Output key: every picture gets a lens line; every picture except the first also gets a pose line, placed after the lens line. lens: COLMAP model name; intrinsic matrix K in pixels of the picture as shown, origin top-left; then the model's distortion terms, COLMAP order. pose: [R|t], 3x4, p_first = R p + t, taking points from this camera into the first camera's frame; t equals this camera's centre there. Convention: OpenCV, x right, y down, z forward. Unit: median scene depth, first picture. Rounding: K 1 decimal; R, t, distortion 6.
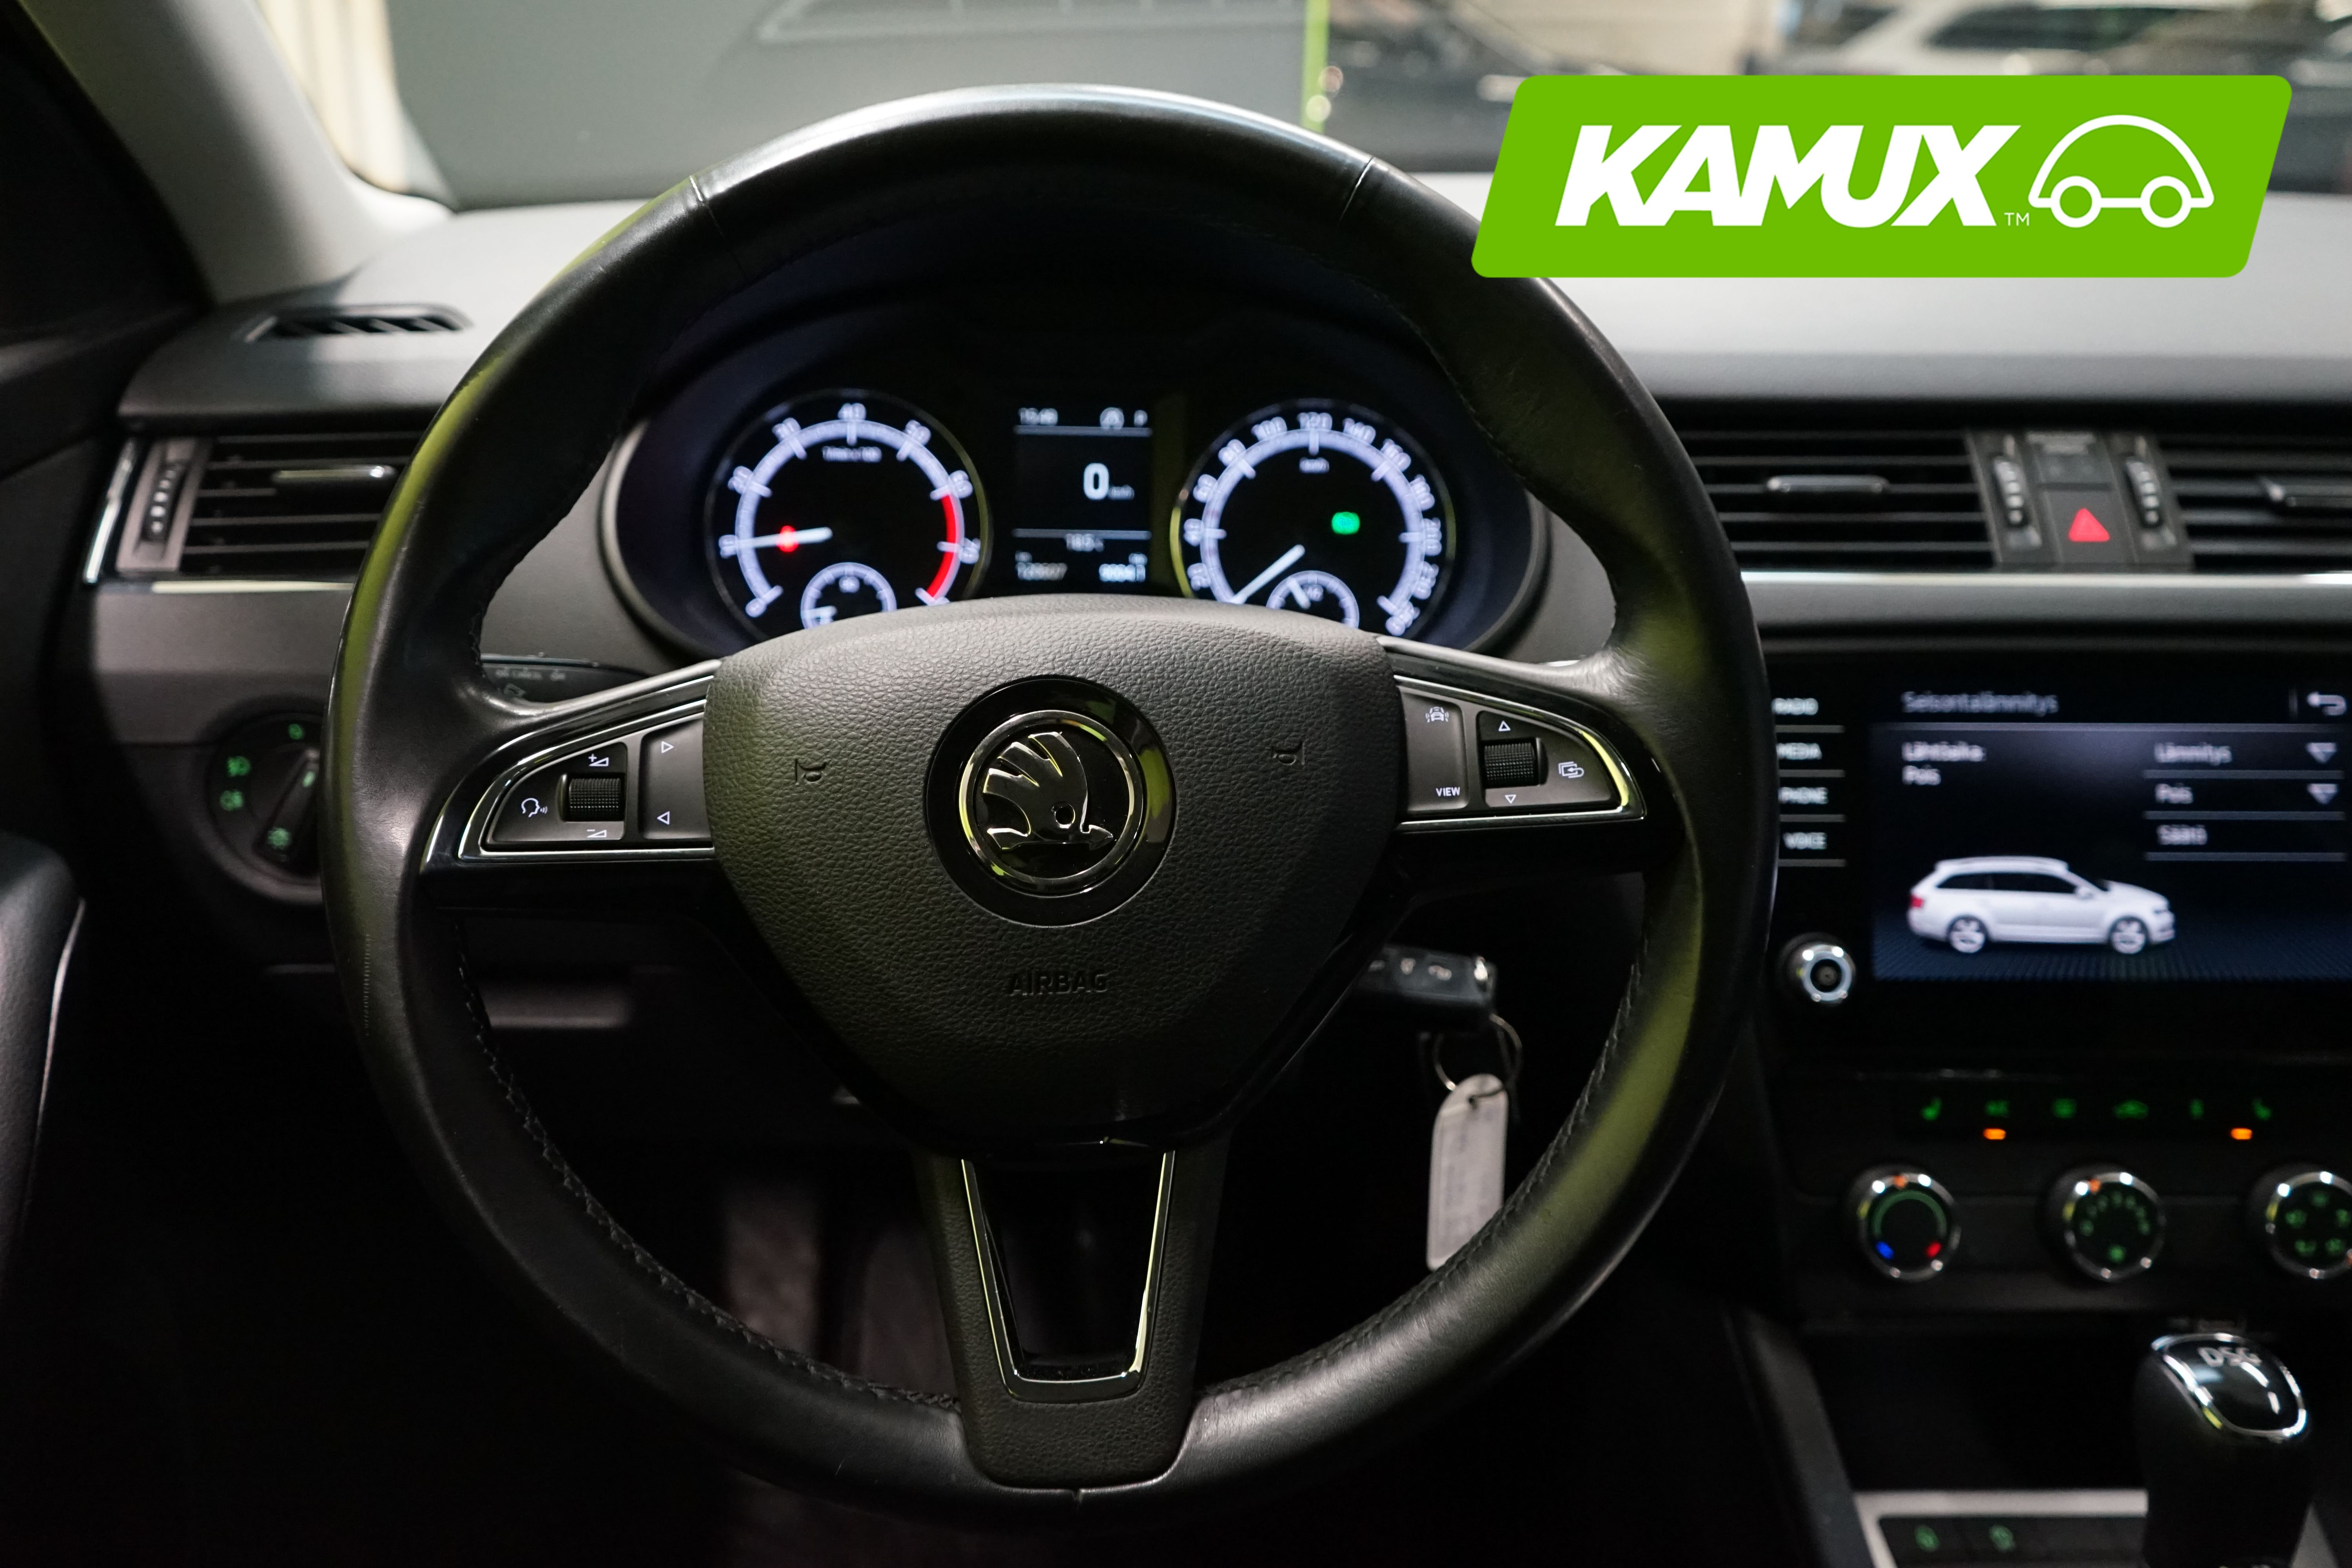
lens RADIAL K [[1852.0, 0, 1176.0], [0, 1852.0, 784.0], [0, 0, 1]] dist [-0.085094, -0.000235]
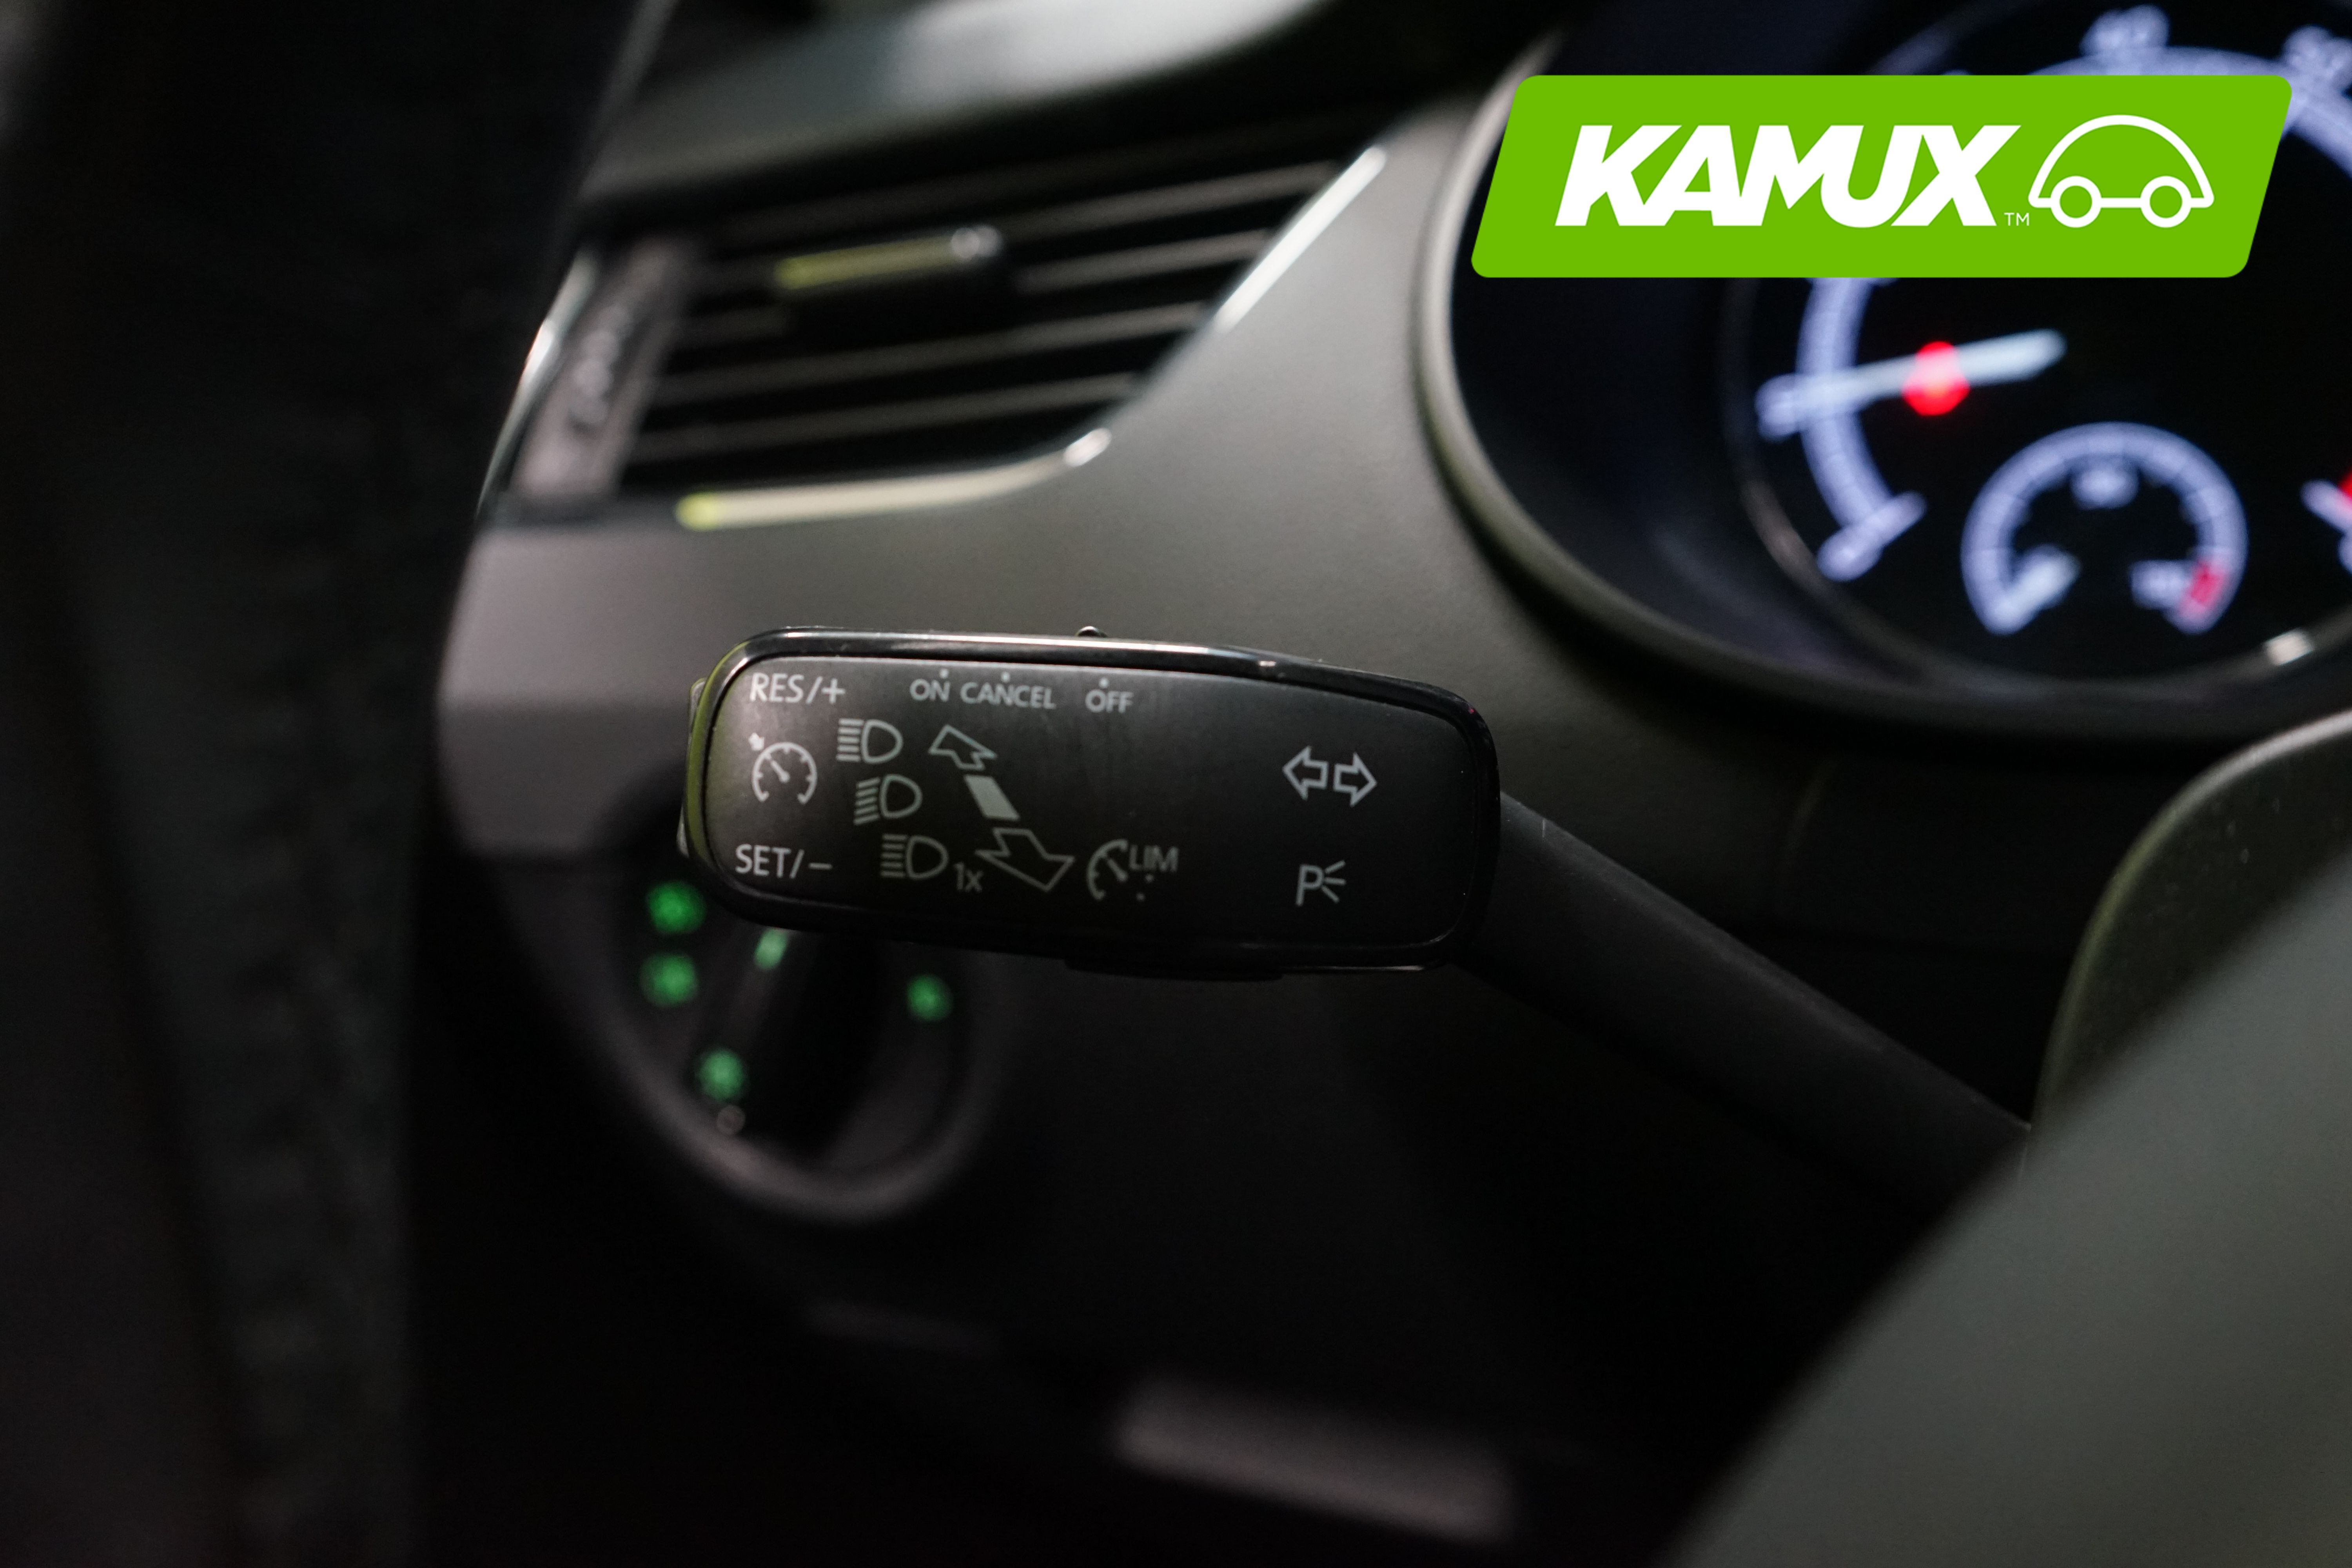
lens RADIAL K [[1989.0, 0, 1176.0], [0, 1989.0, 784.0], [0, 0, 1]] dist [0.003864, 0.005038]
pose [[0.847969, 0.014329, -0.529852, -0.176821], [-0.035254, 0.998946, -0.029405, -0.039832], [0.528872, 0.043614, 0.847580, 0.807735]]
